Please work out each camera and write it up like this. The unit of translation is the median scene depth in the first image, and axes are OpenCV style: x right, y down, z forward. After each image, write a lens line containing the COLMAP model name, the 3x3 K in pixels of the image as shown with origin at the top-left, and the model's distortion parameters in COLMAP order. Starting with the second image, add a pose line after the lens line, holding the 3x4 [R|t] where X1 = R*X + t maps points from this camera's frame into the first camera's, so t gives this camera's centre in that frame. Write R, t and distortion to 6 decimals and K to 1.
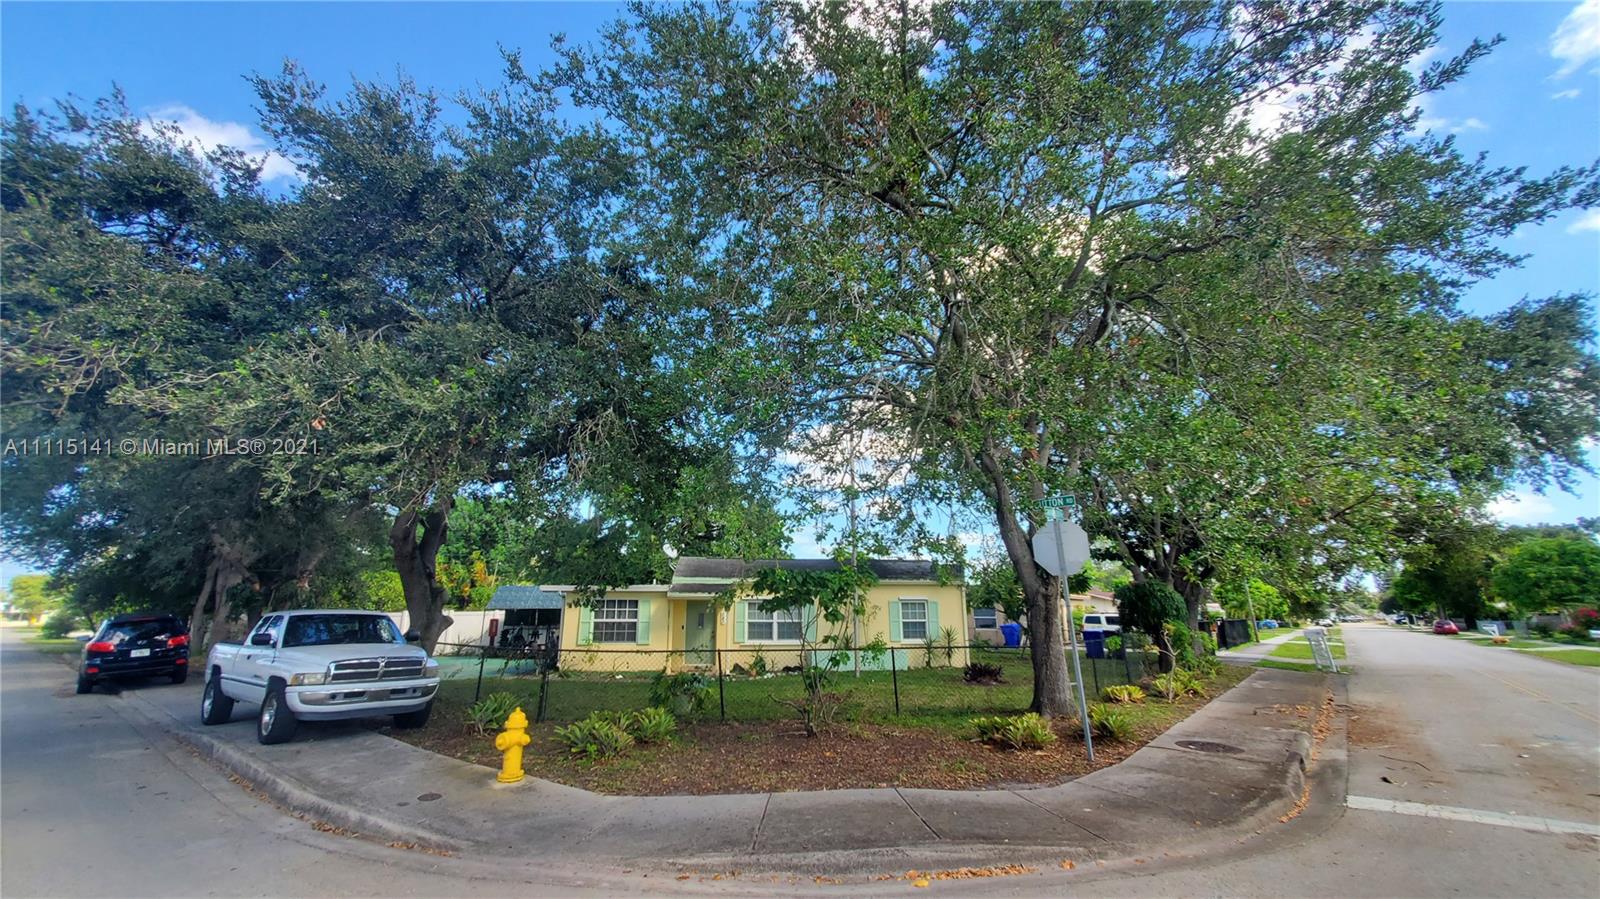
lens RADIAL K [[660.1, 0, 777.2], [0, 660.1, 436.4], [0, 0, 1]] dist [0.002103, -0.000011]
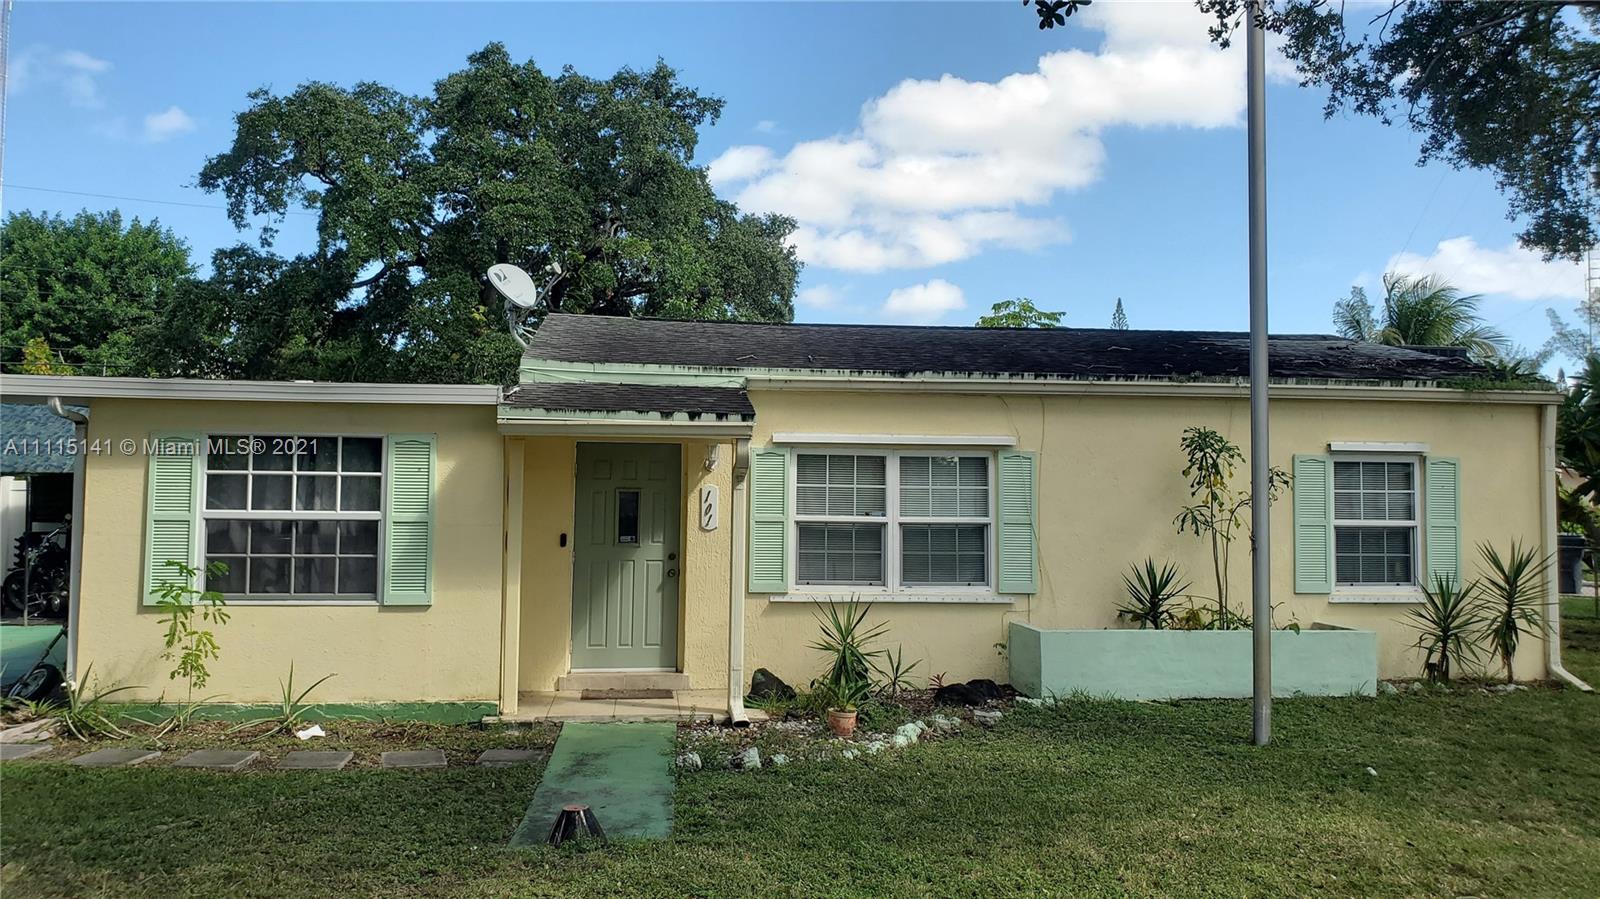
lens RADIAL K [[1297.7, 0, 767.9], [0, 1297.7, 425.0], [0, 0, 1]] dist [0.045234, -0.070371]
pose [[0.999740, 0.010173, 0.020386, -0.072063], [-0.014140, 0.978640, 0.205094, 0.136408], [-0.017864, -0.205329, 0.978530, 0.501406]]
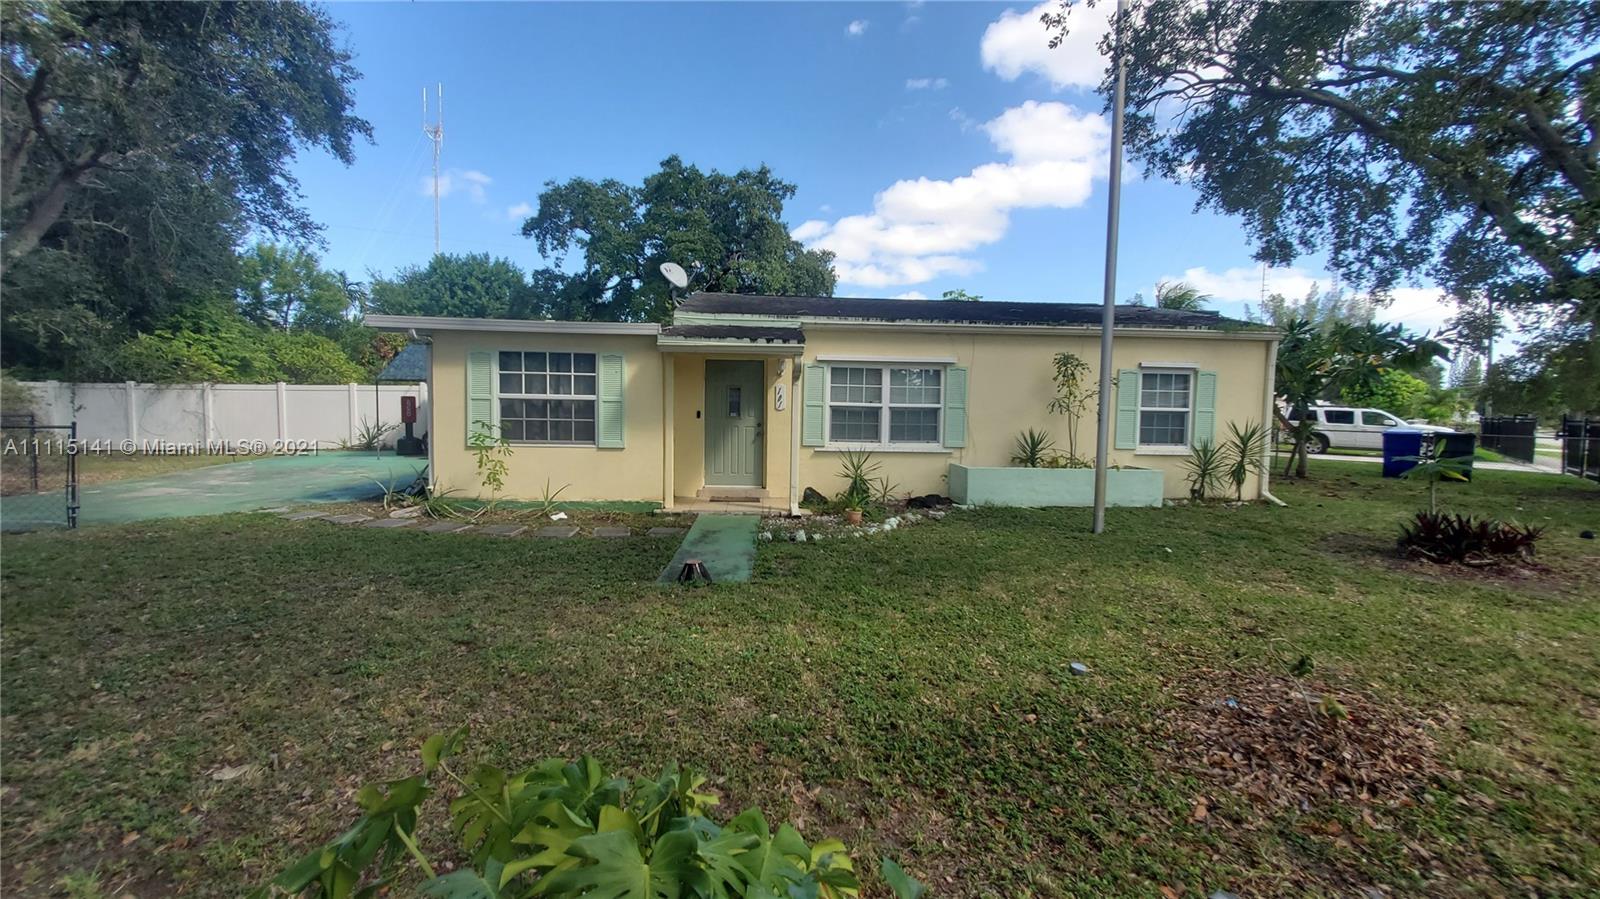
lens RADIAL K [[660.1, 0, 777.2], [0, 660.1, 436.4], [0, 0, 1]] dist [0.002103, -0.000011]
pose [[0.998855, 0.018505, -0.044116, -0.065534], [-0.004126, 0.952043, 0.305935, 0.160781], [0.047661, -0.305403, 0.951030, 0.552739]]
